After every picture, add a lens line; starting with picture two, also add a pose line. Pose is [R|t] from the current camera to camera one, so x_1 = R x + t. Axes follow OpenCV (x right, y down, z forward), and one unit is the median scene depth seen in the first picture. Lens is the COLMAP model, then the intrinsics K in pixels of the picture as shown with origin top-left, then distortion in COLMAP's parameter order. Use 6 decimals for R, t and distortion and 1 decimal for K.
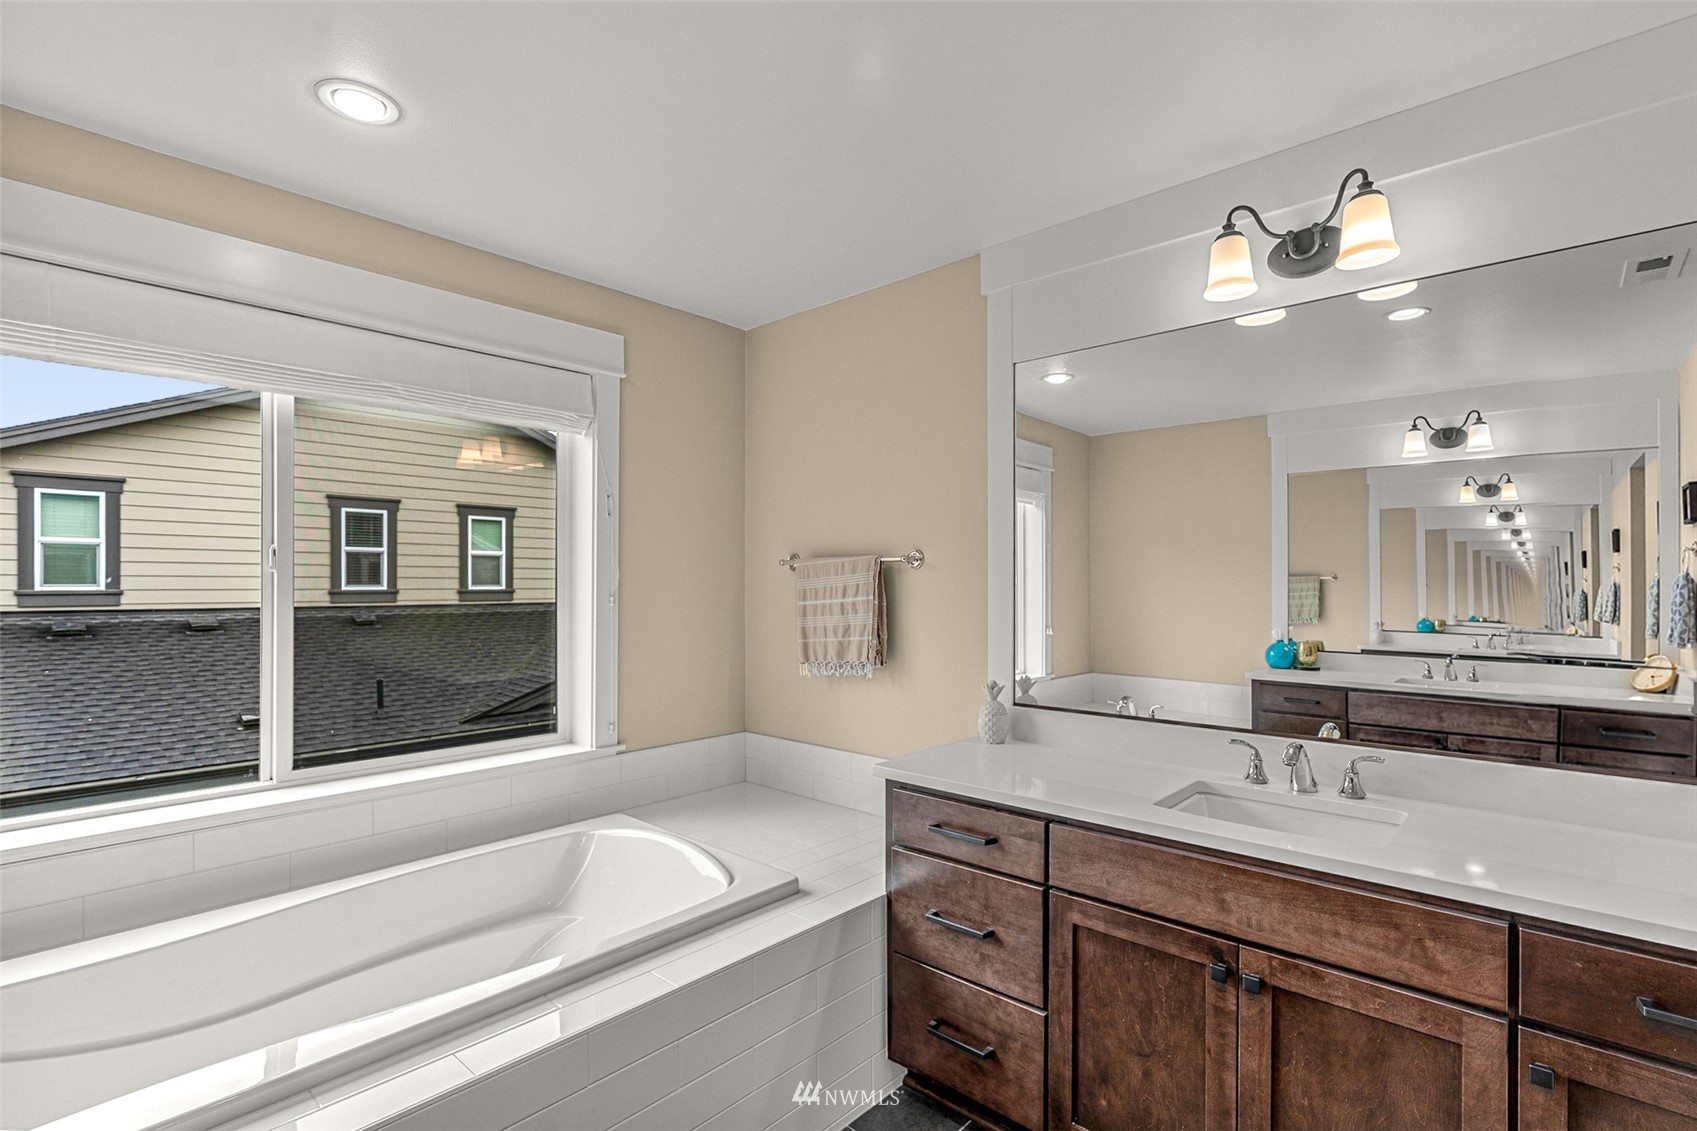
lens RADIAL K [[787.6, 0, 851.6], [0, 787.6, 582.5], [0, 0, 1]] dist [-0.008249, 0.000801]
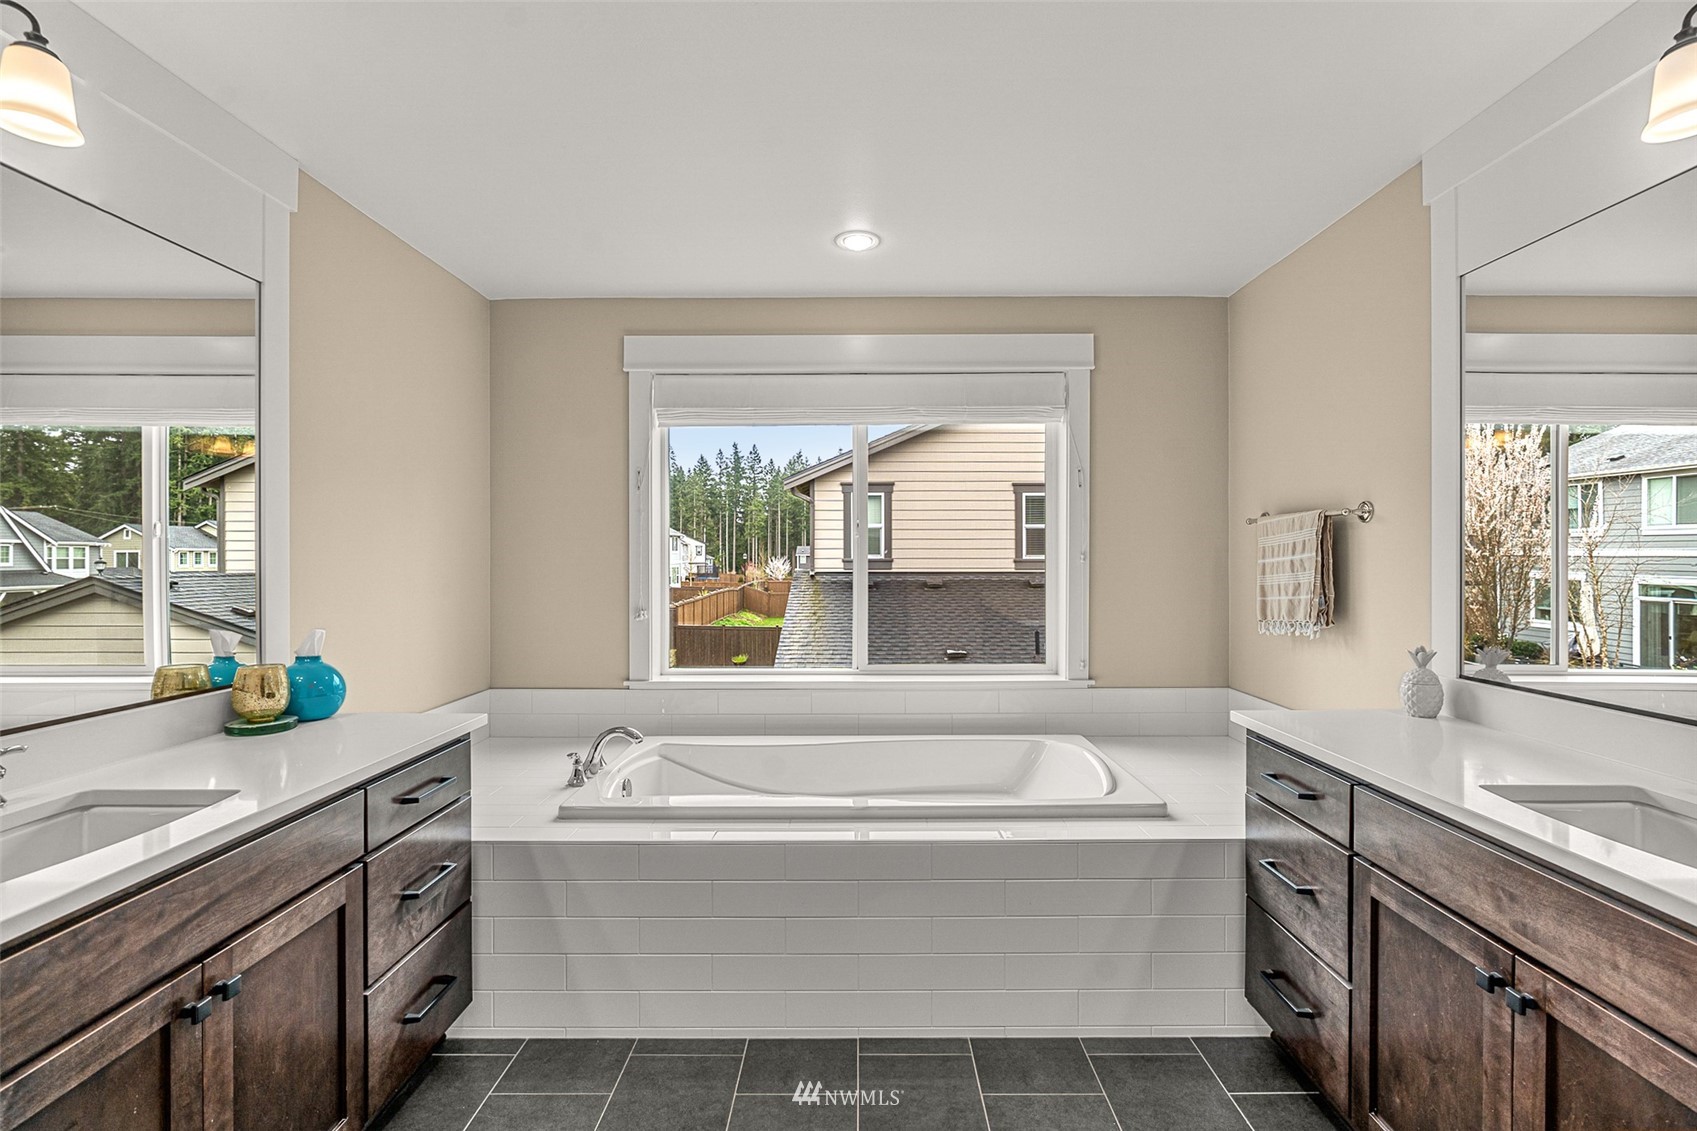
lens RADIAL K [[768.4, 0, 851.6], [0, 768.4, 557.0], [0, 0, 1]] dist [-0.000860, -0.000085]
pose [[0.660154, -0.001225, -0.751129, 0.488787], [0.002505, 0.999997, 0.000571, 0.028771], [0.751126, -0.002258, 0.660155, -0.049067]]
